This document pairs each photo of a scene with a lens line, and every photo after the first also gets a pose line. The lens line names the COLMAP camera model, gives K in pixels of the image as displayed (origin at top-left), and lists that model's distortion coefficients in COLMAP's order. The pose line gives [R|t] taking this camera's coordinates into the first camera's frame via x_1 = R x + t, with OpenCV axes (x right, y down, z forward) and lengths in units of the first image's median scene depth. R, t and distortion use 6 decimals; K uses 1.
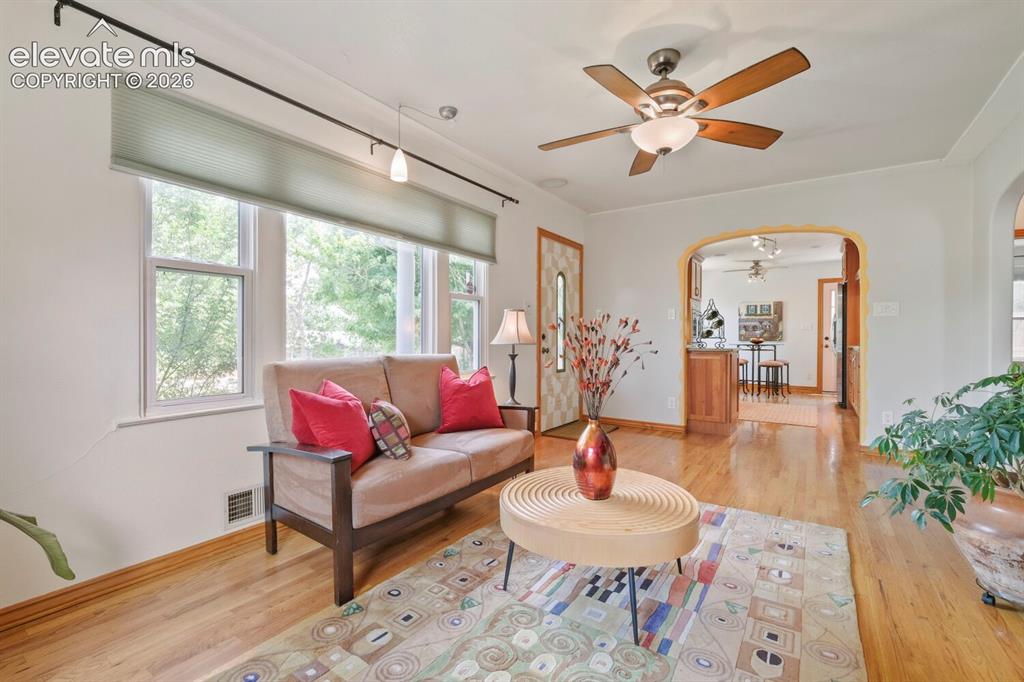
lens RADIAL K [[459.2, 0, 510.9], [0, 459.2, 337.2], [0, 0, 1]] dist [-0.000814, -0.000197]
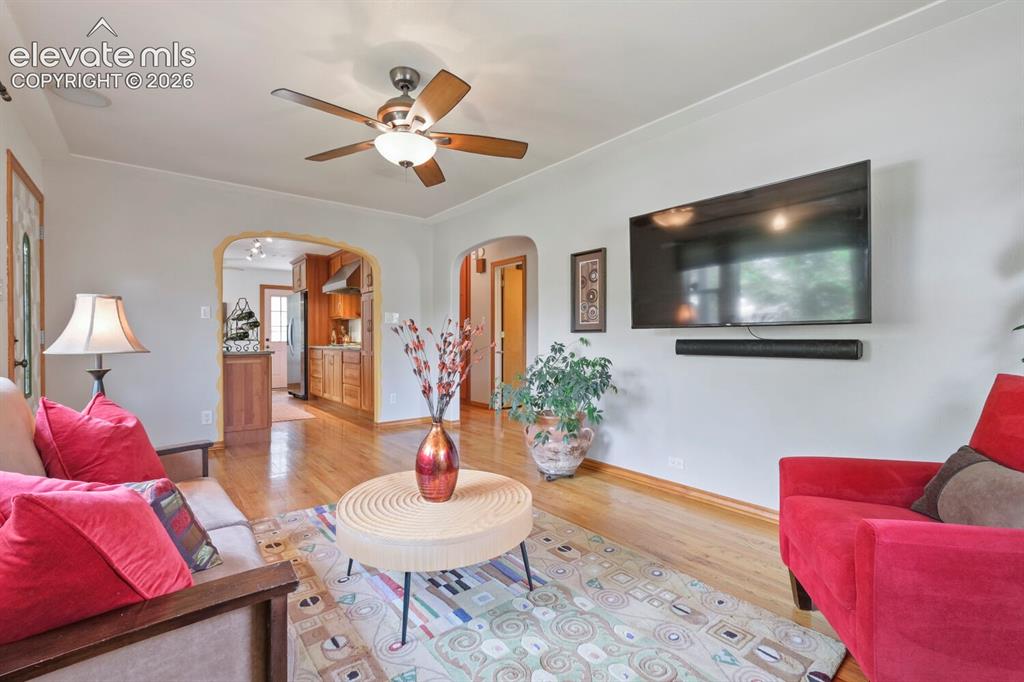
lens RADIAL K [[453.3, 0, 512.0], [0, 453.3, 341.0], [0, 0, 1]] dist [0.001997, 0.000251]
pose [[0.299870, -0.008732, 0.953940, -0.584592], [0.002809, 0.999962, 0.008271, -0.006249], [-0.953976, 0.000200, 0.299883, 0.446569]]
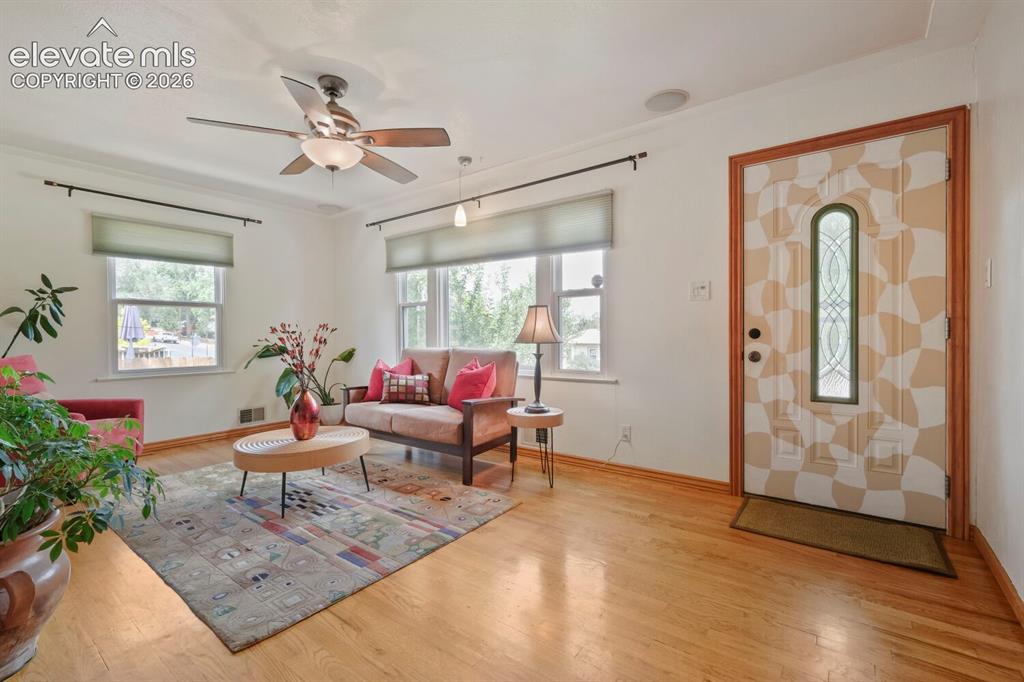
lens RADIAL K [[453.9, 0, 509.4], [0, 453.9, 333.4], [0, 0, 1]] dist [-0.003098, -0.000291]
pose [[-0.065988, -0.001514, -0.997819, 1.369441], [0.004342, 0.999989, -0.001804, -0.003267], [0.997811, -0.004452, -0.065980, 1.468869]]
